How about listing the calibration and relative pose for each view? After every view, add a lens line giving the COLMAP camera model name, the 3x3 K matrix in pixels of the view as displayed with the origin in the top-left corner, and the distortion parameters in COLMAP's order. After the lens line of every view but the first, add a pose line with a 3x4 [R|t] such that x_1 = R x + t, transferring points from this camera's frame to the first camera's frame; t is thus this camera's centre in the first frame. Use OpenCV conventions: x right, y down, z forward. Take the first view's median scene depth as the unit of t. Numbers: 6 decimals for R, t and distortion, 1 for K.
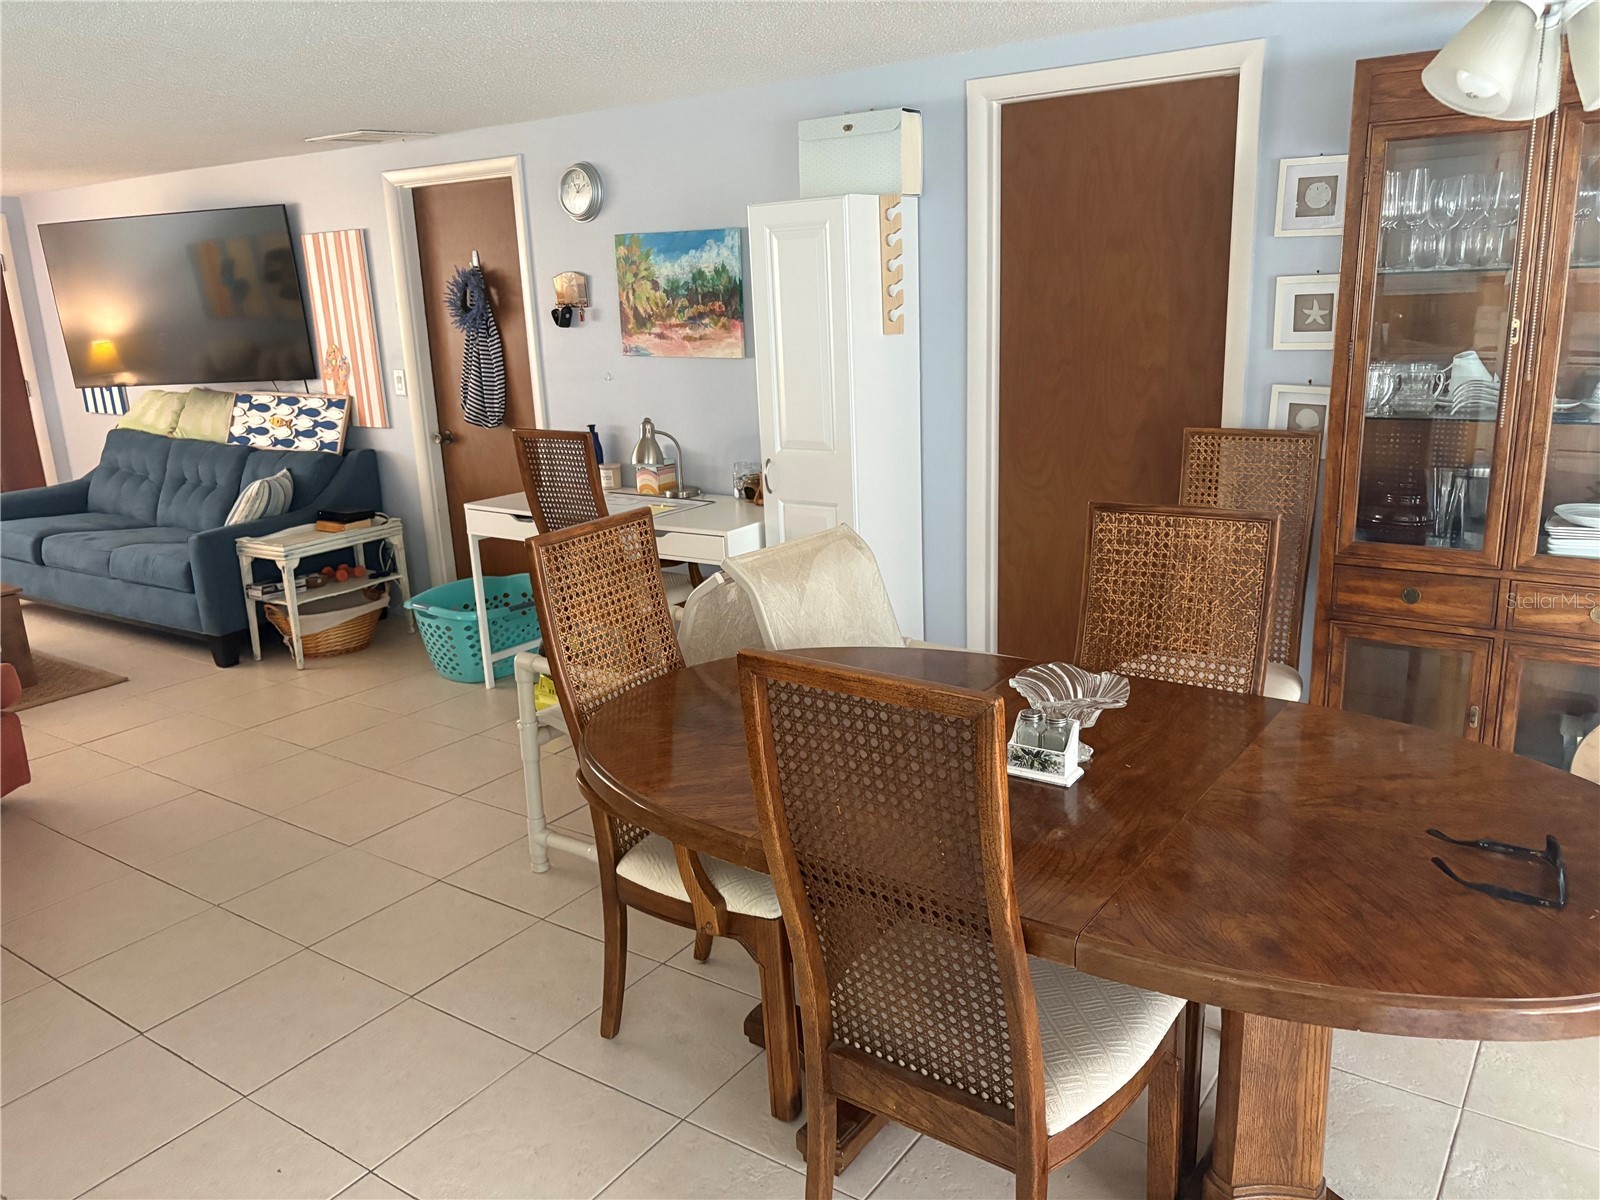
lens RADIAL K [[1206.7, 0, 812.5], [0, 1206.7, 606.3], [0, 0, 1]] dist [0.039791, -0.041346]
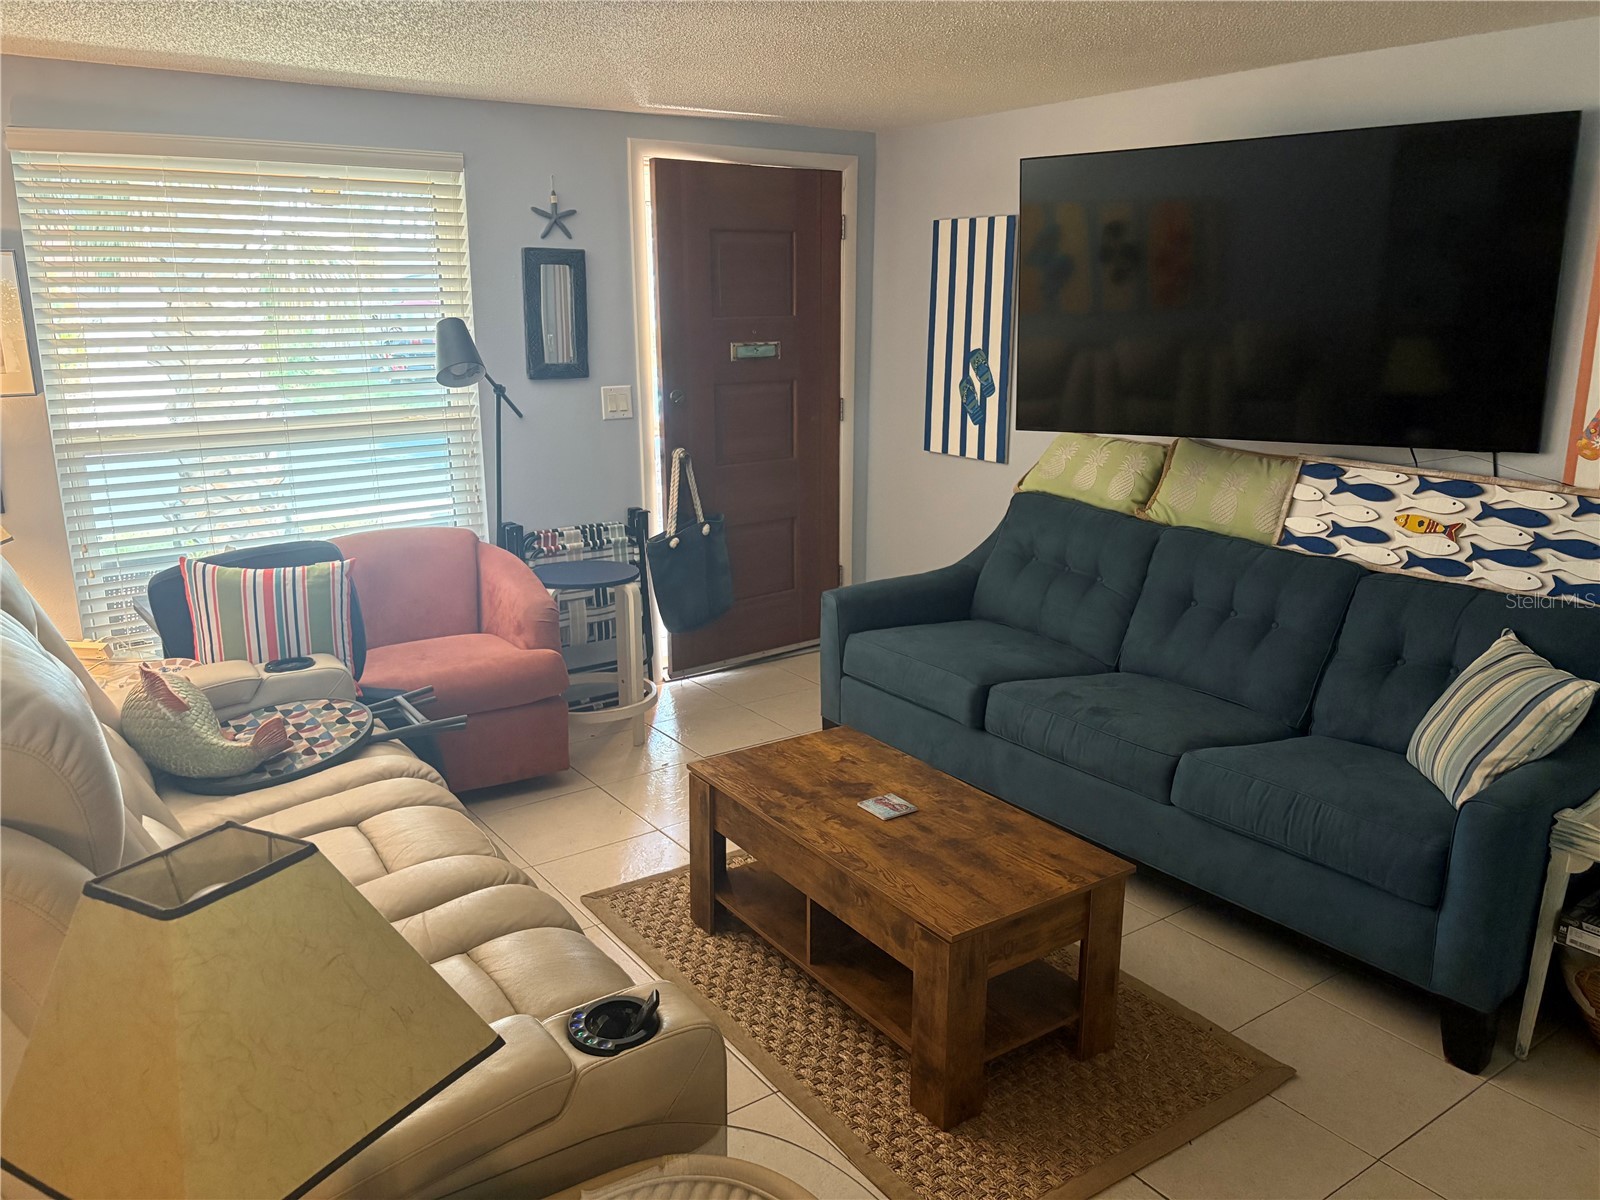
lens RADIAL K [[1206.7, 0, 804.1], [0, 1206.7, 602.5], [0, 0, 1]] dist [0.039791, -0.041346]
pose [[0.943470, 0.119831, -0.309039, -0.523681], [-0.119328, 0.992641, 0.020602, -0.094923], [0.309234, 0.017440, 0.950826, 0.399303]]
